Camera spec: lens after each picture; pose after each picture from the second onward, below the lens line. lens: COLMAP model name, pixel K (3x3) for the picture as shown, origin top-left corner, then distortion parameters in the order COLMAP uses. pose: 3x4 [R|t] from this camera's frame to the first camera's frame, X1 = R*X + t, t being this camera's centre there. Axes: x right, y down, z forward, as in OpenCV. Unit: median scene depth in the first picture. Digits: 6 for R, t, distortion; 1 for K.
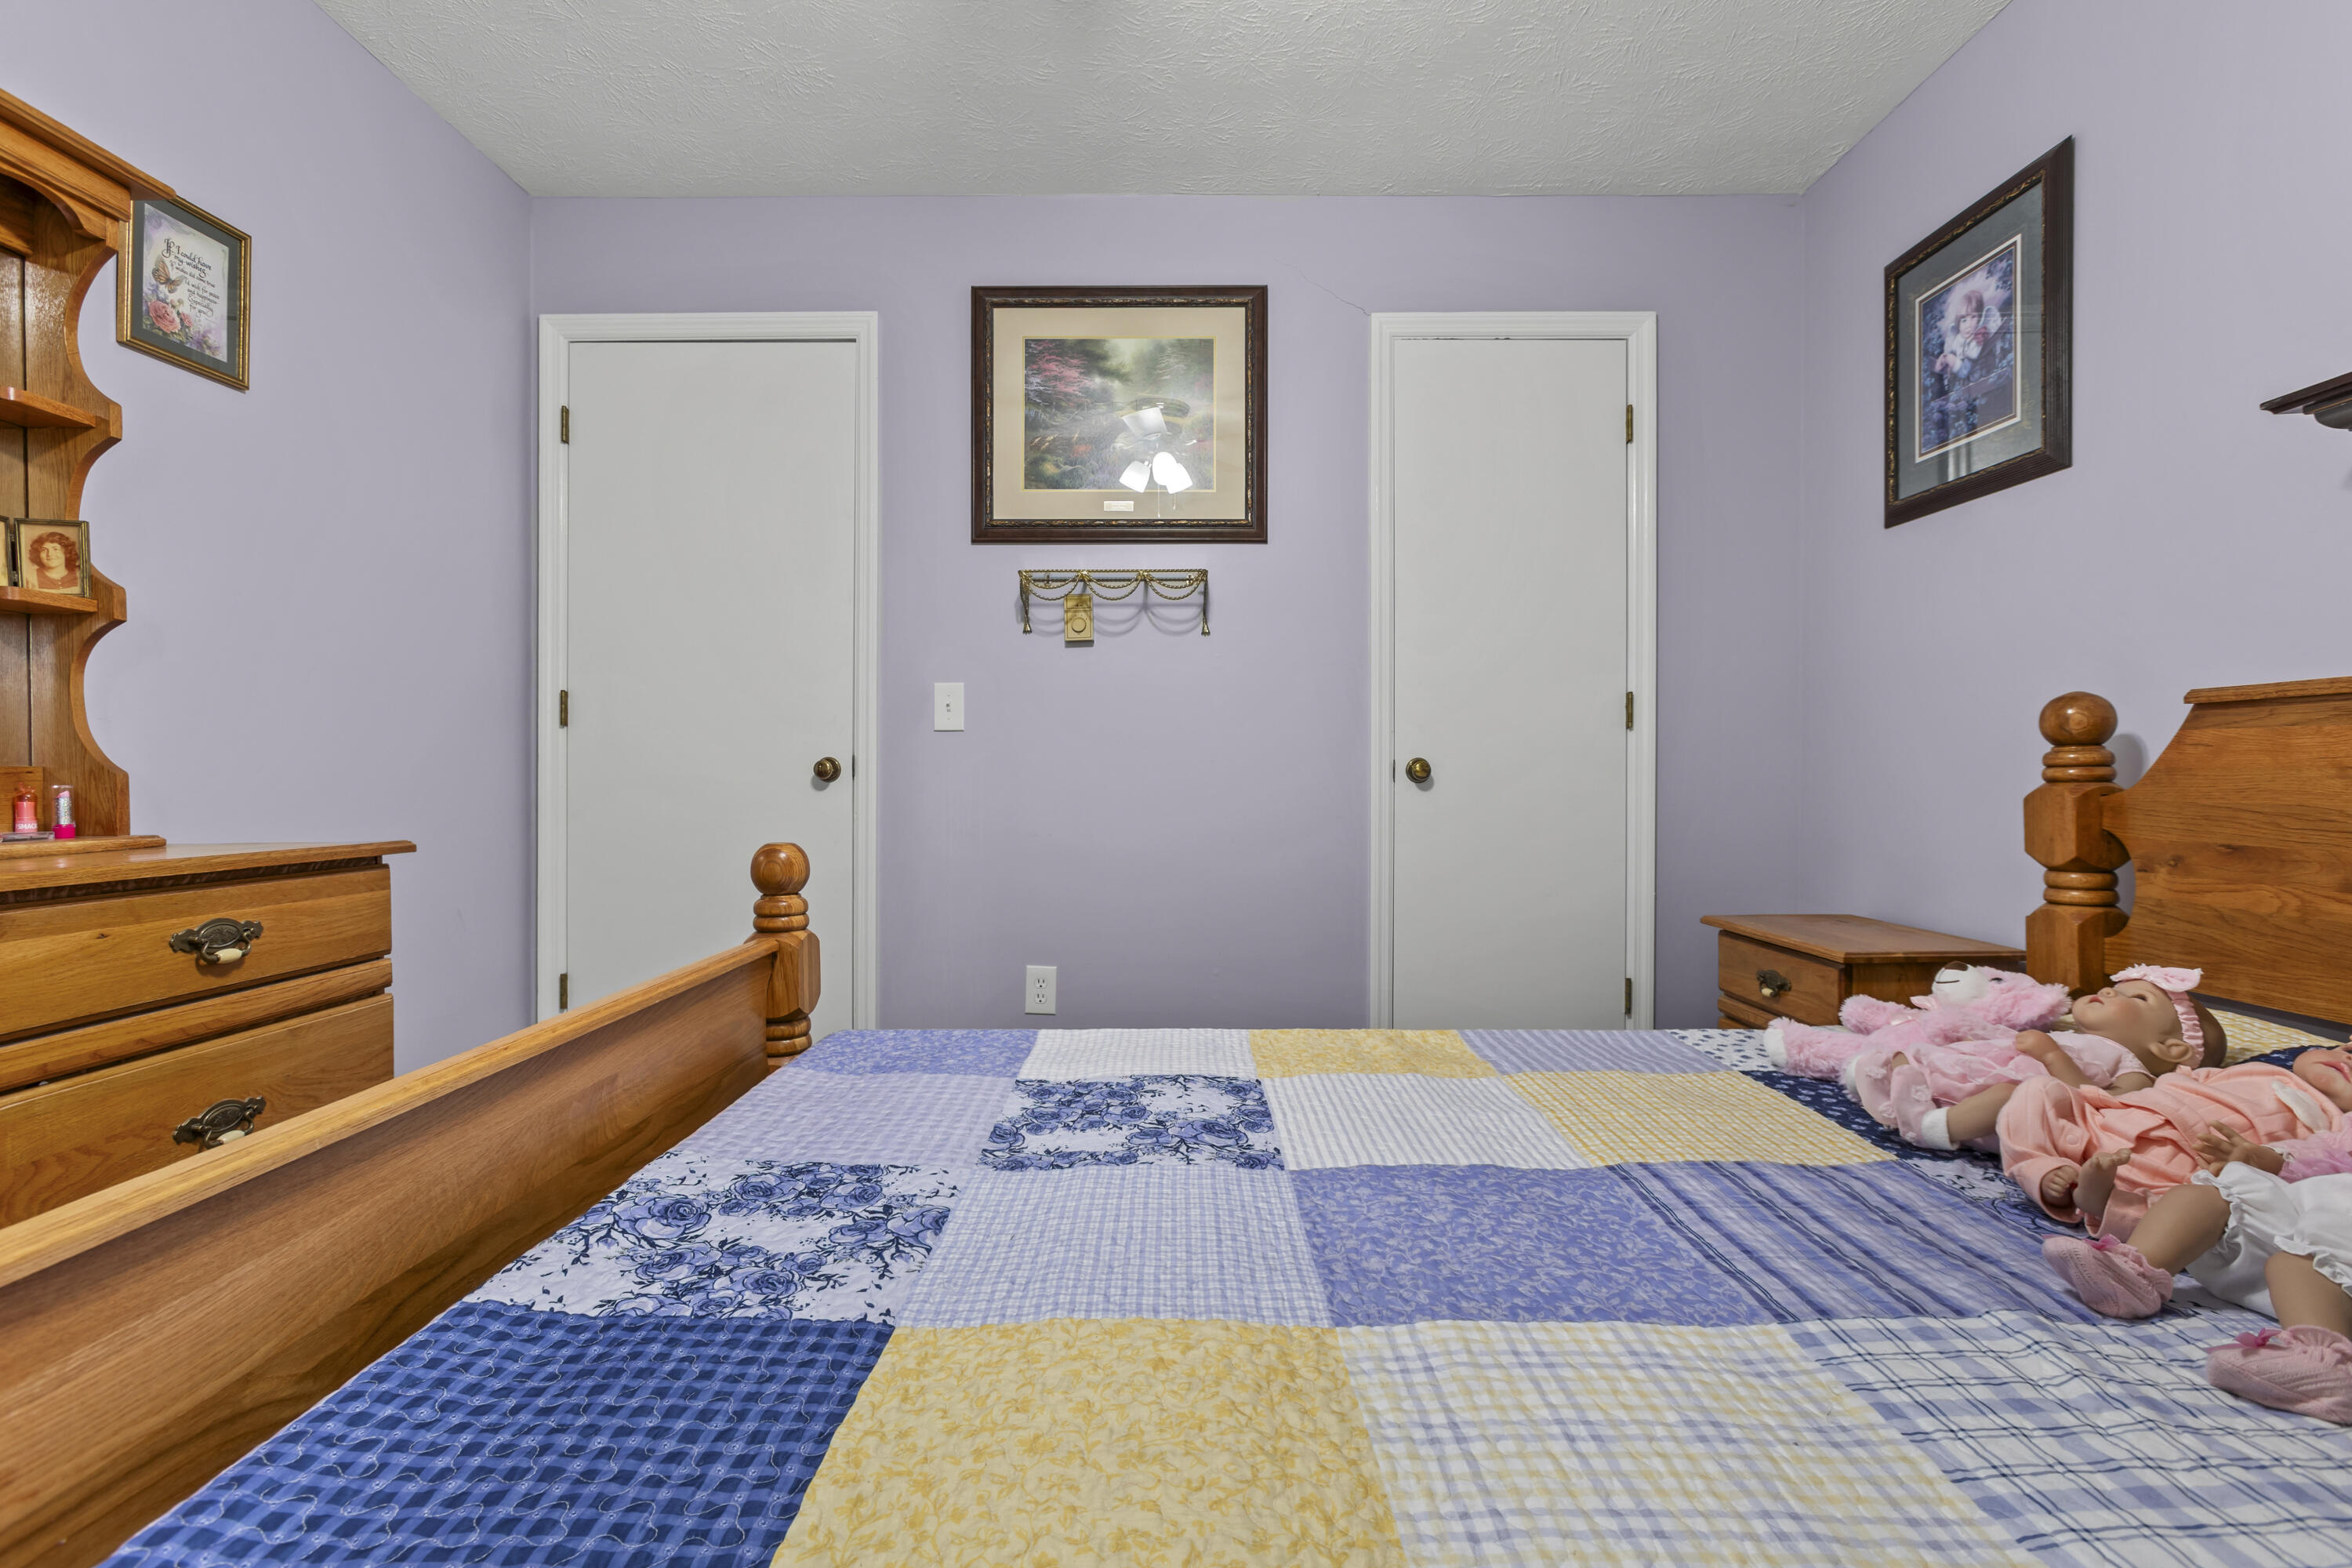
lens RADIAL K [[1072.3, 0, 1175.7], [0, 1072.3, 774.6], [0, 0, 1]] dist [0.001827, 0.000369]
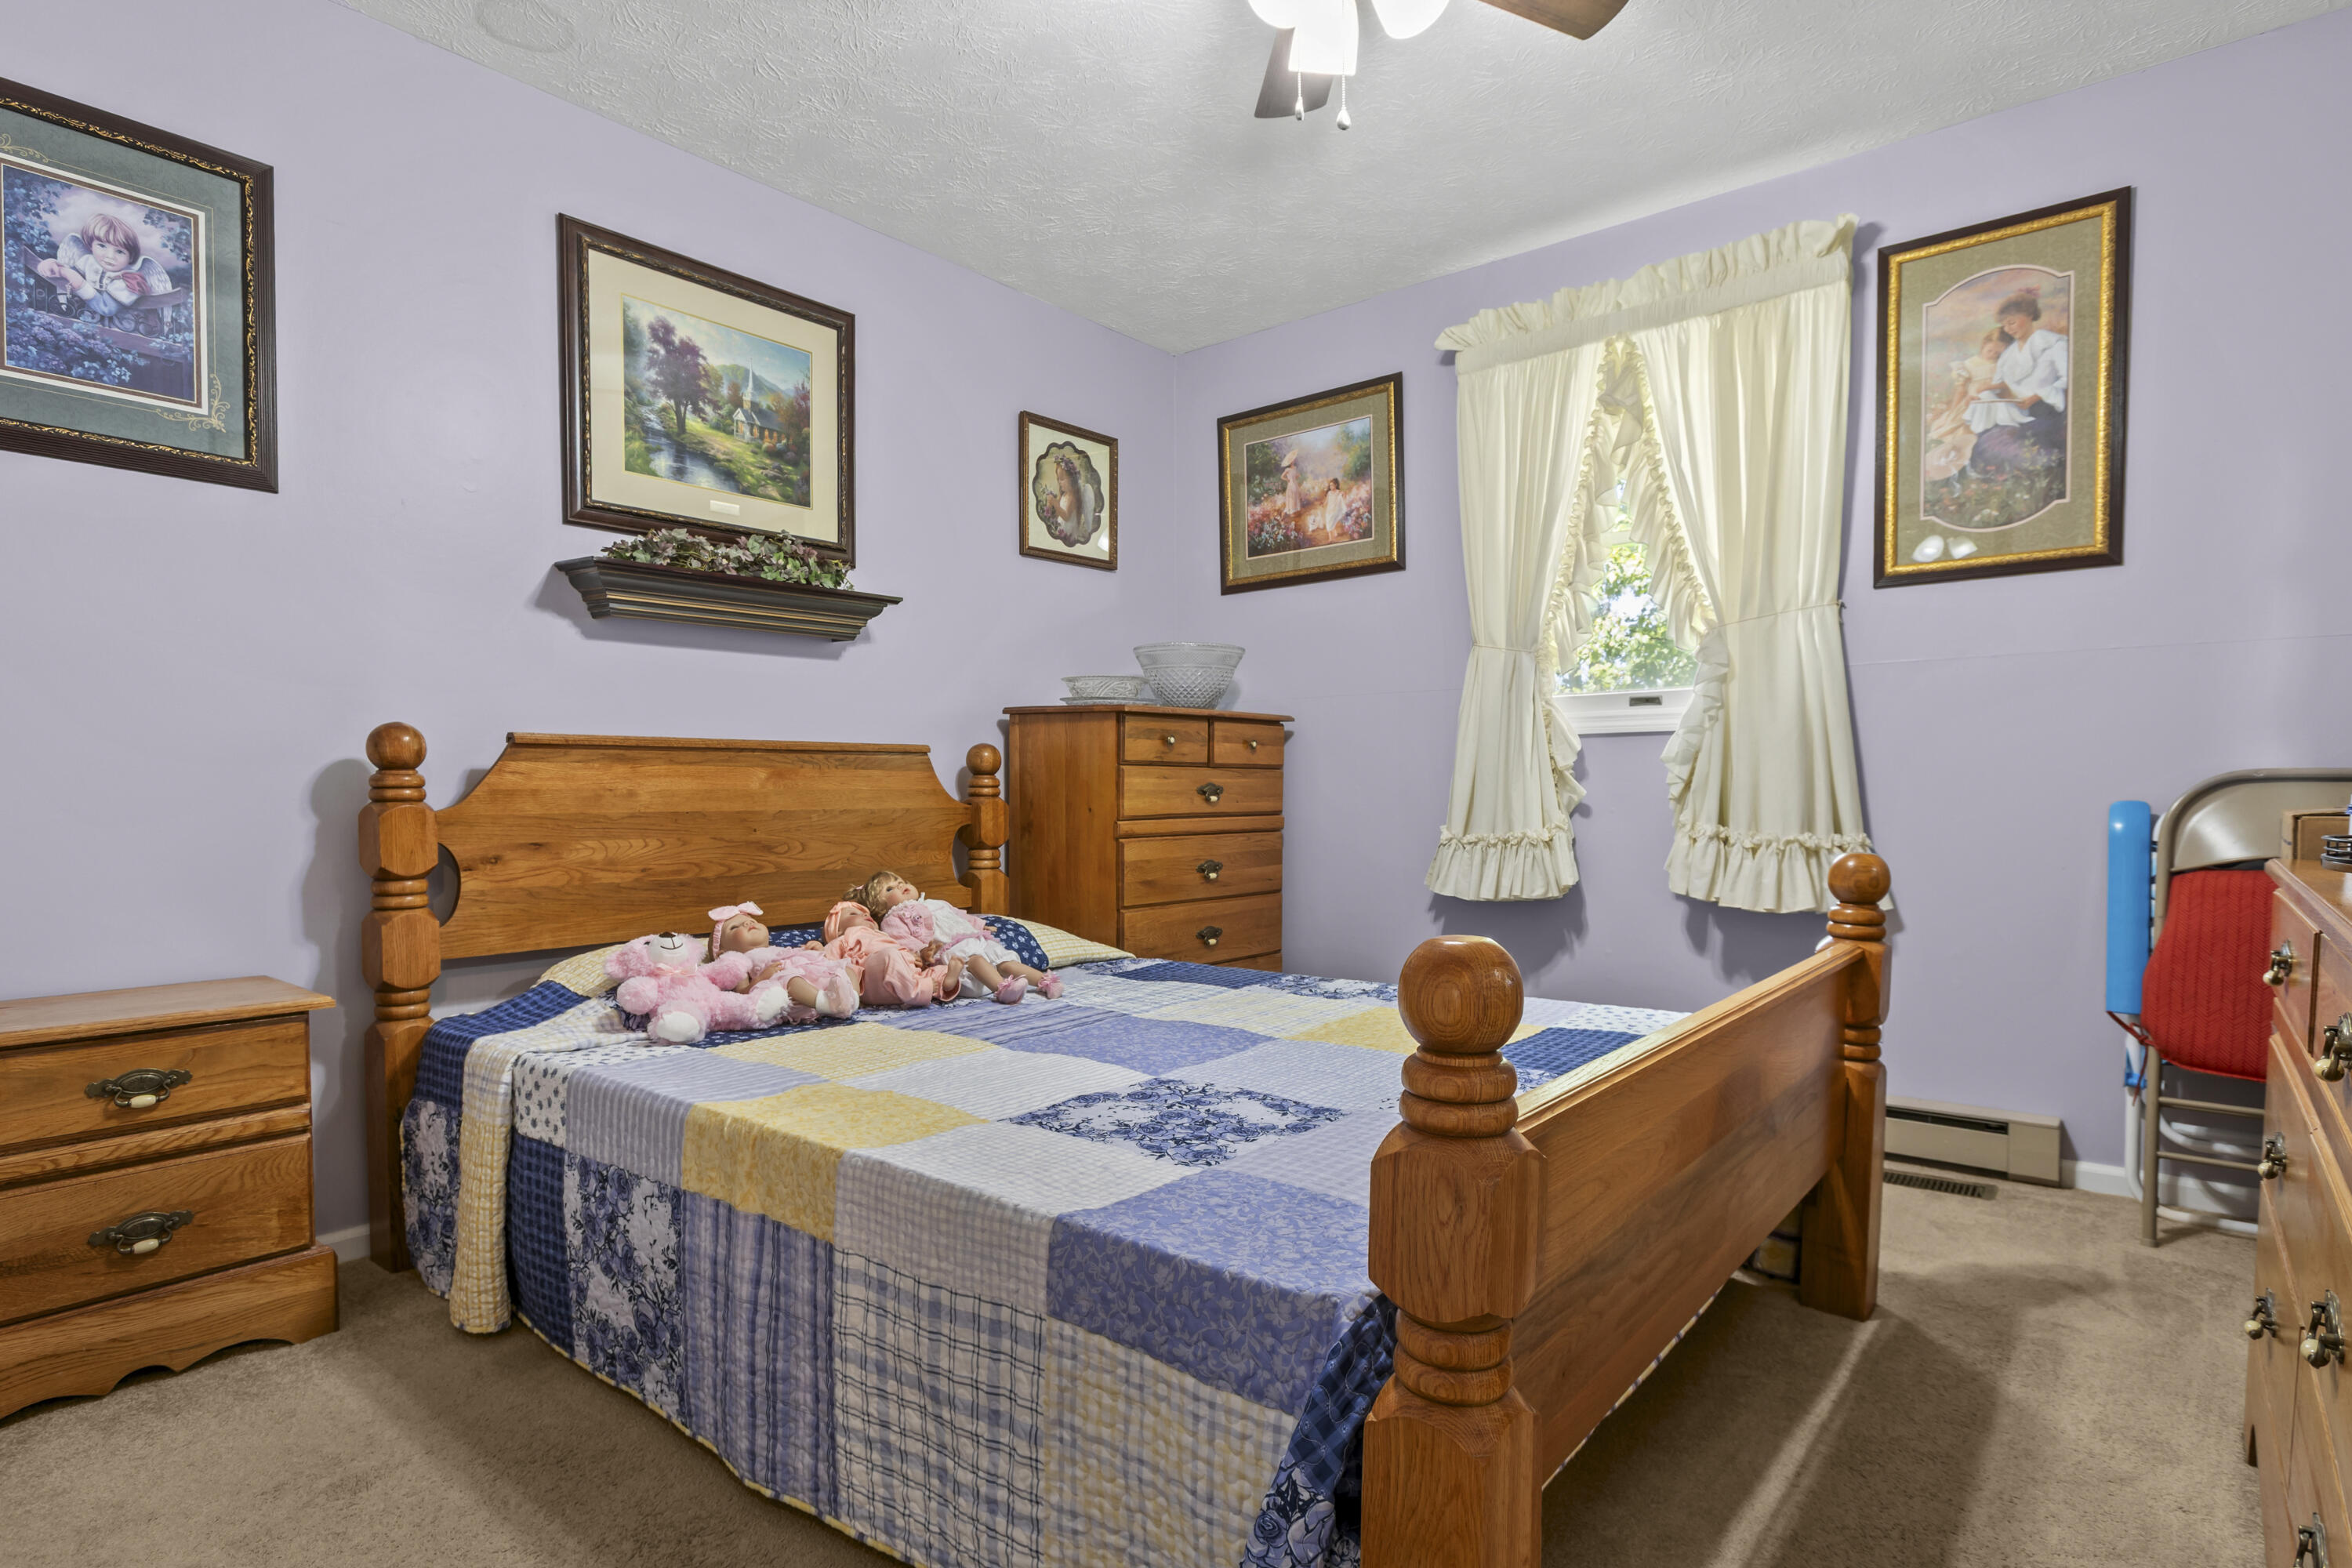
lens RADIAL K [[1200.3, 0, 1173.5], [0, 1200.3, 798.5], [0, 0, 1]] dist [0.003153, 0.000360]
pose [[-0.776984, -0.000699, 0.629520, -0.651186], [0.003474, 0.999979, 0.005397, 0.000176], [-0.629511, 0.006380, -0.776965, 1.603775]]
